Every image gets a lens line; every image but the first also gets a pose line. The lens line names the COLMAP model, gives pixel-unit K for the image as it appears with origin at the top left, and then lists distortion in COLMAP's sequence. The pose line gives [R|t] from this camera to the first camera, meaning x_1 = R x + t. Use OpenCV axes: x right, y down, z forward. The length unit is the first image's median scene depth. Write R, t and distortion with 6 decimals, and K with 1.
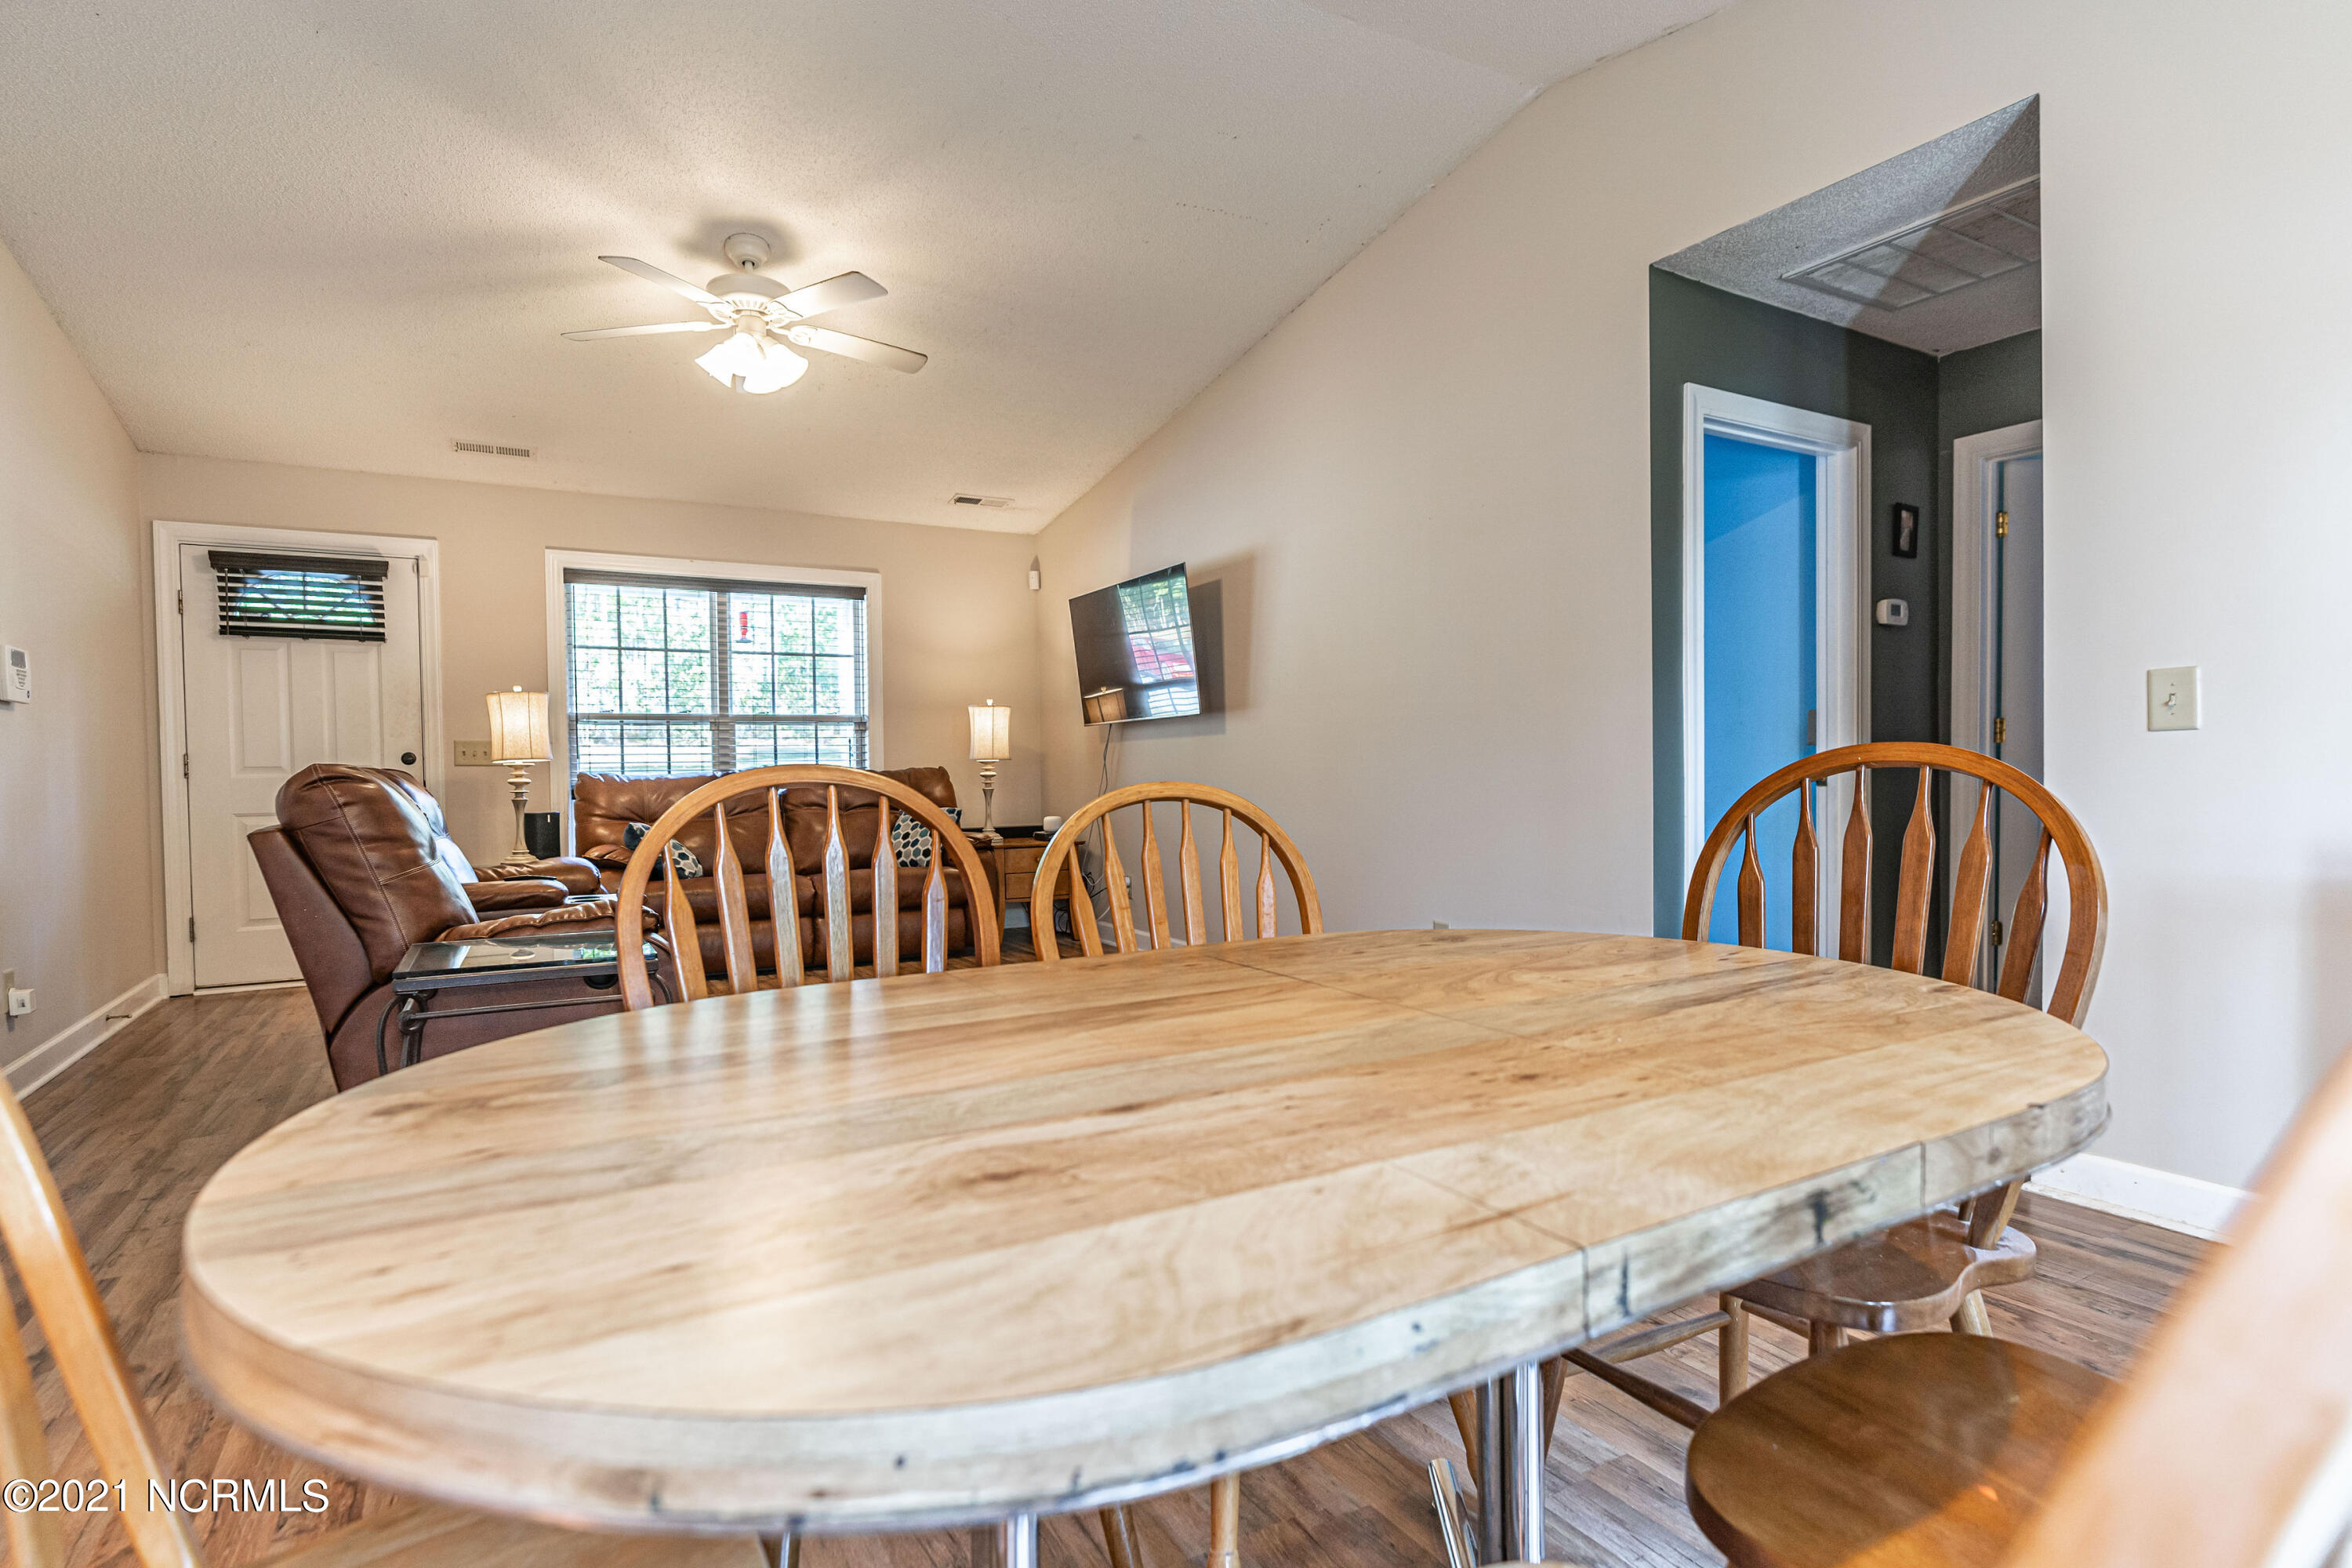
lens RADIAL K [[1134.1, 0, 1148.4], [0, 1134.1, 790.7], [0, 0, 1]] dist [-0.004930, -0.000679]
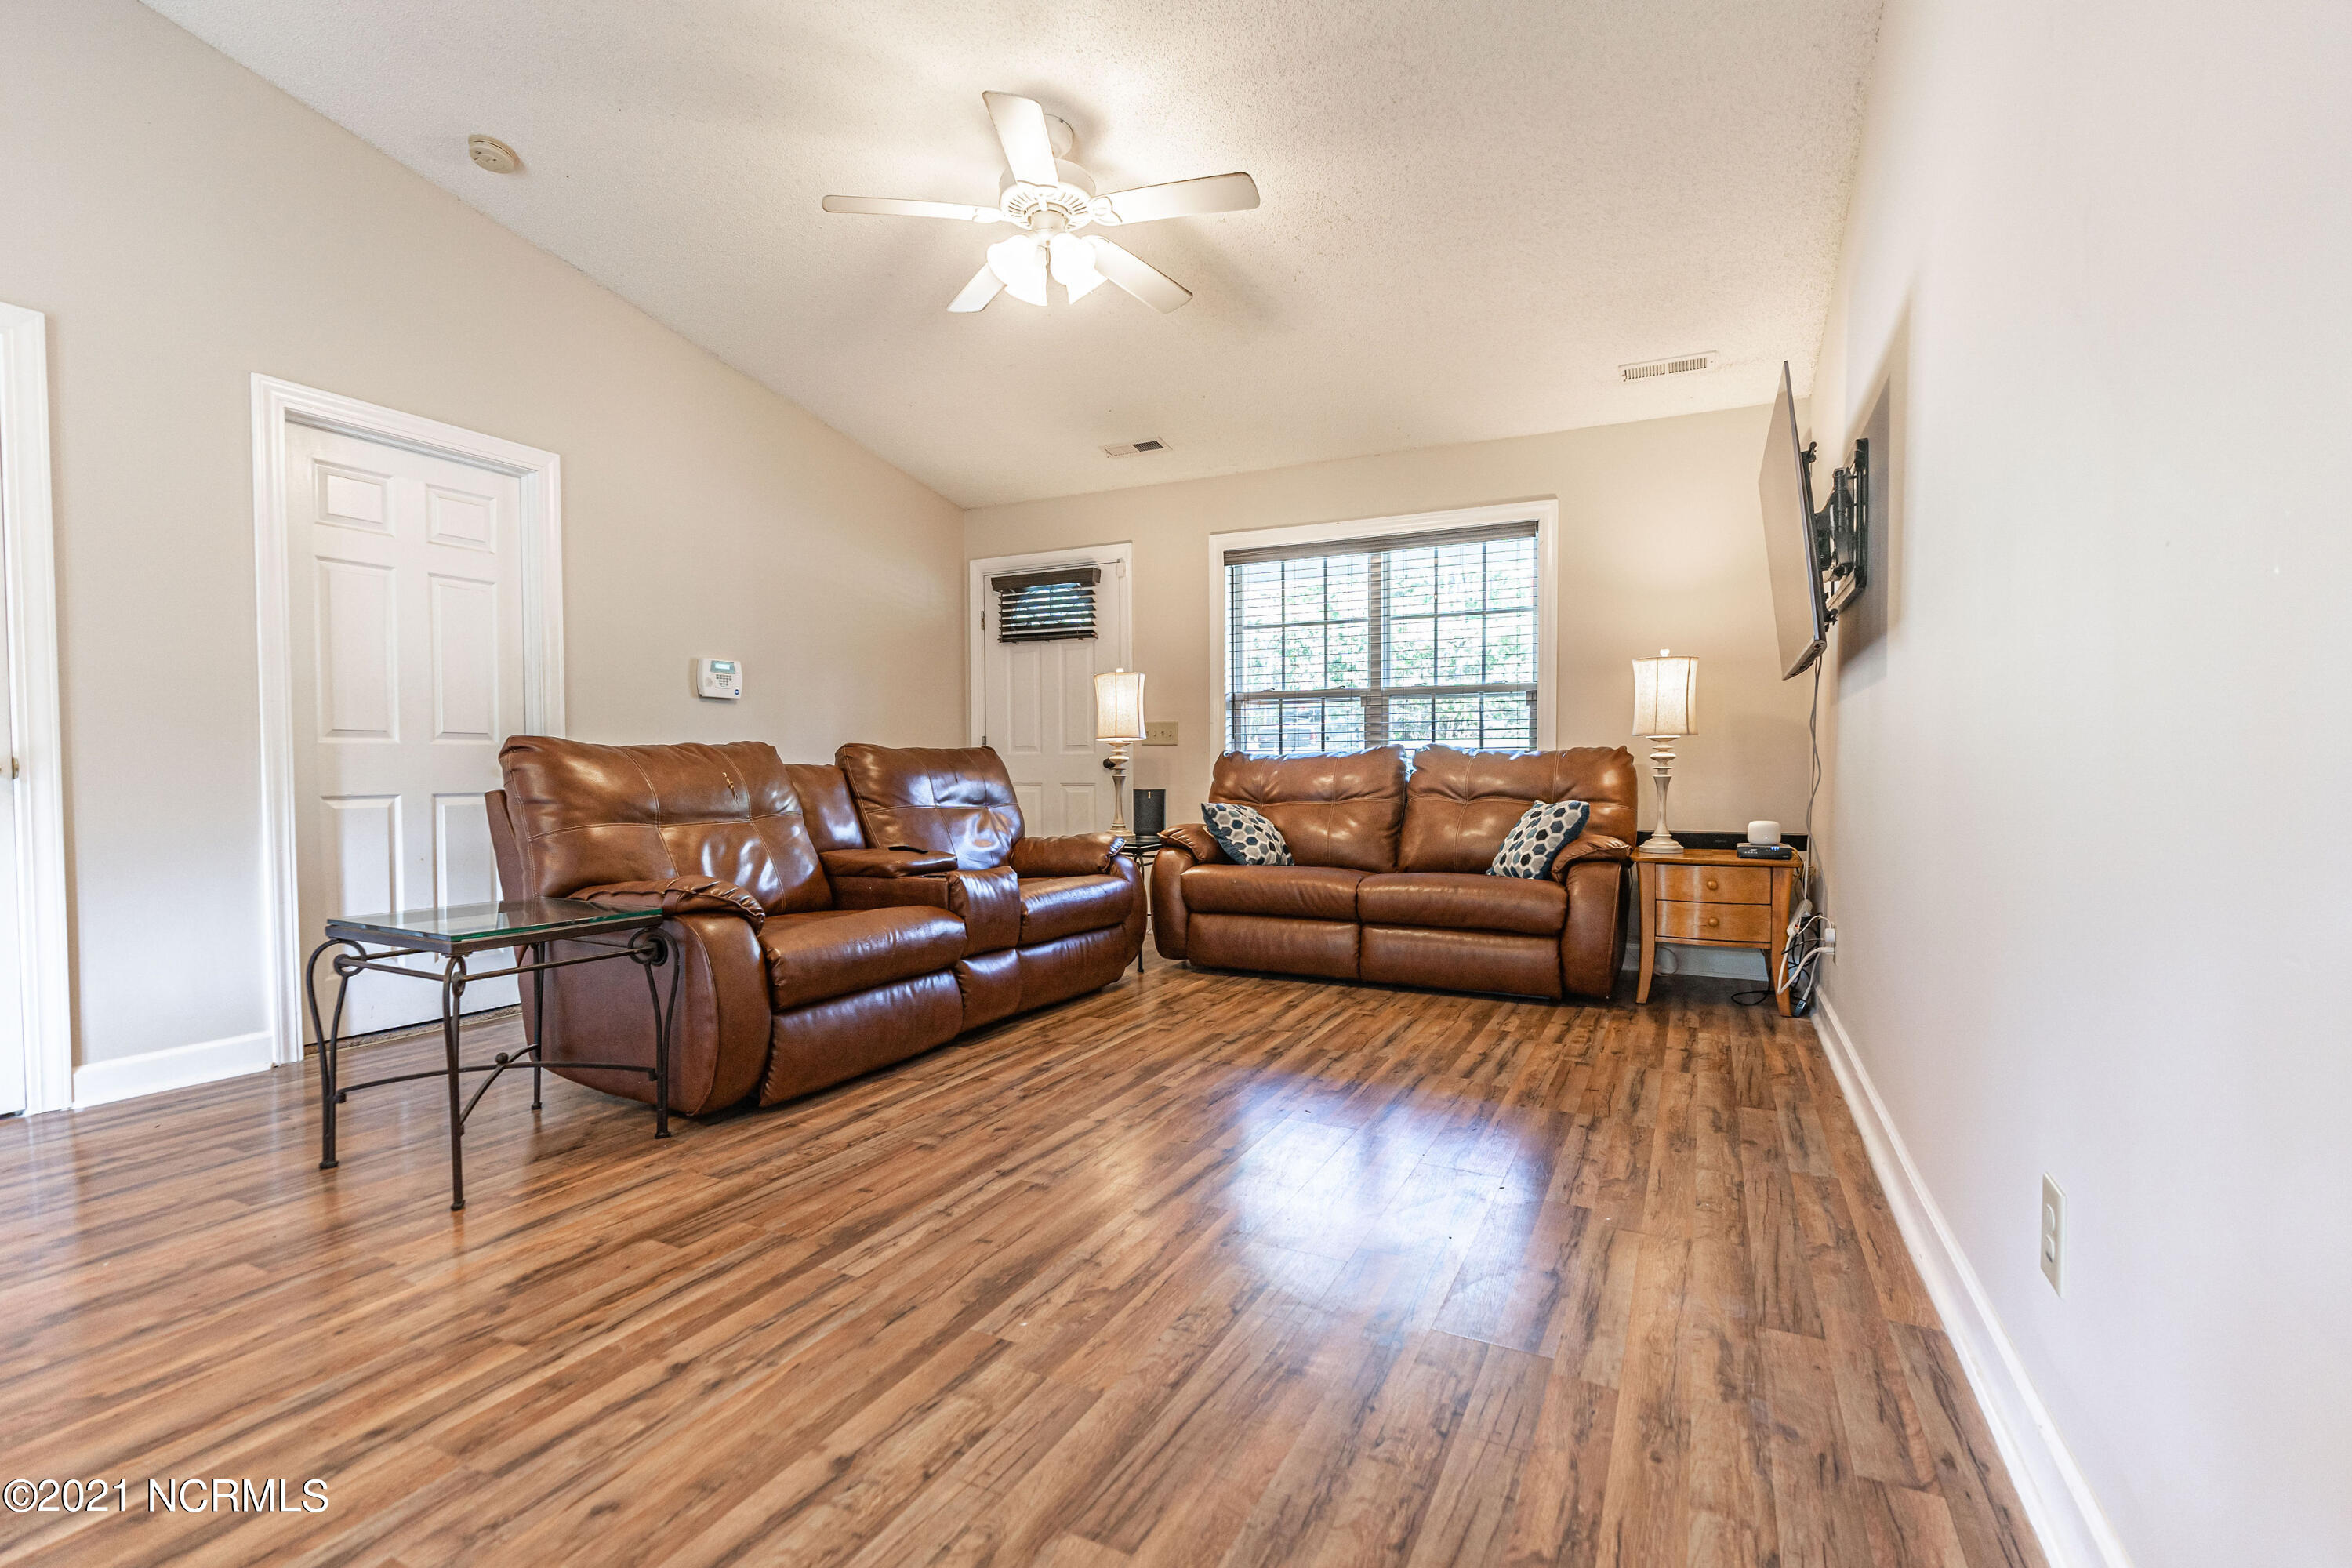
lens RADIAL K [[1065.6, 0, 1186.0], [0, 1065.6, 798.4], [0, 0, 1]] dist [-0.012210, 0.005201]
pose [[0.561341, 0.037277, -0.826745, 0.304653], [-0.023370, 0.999301, 0.029190, -0.001075], [0.827255, 0.002935, 0.561819, 0.493845]]
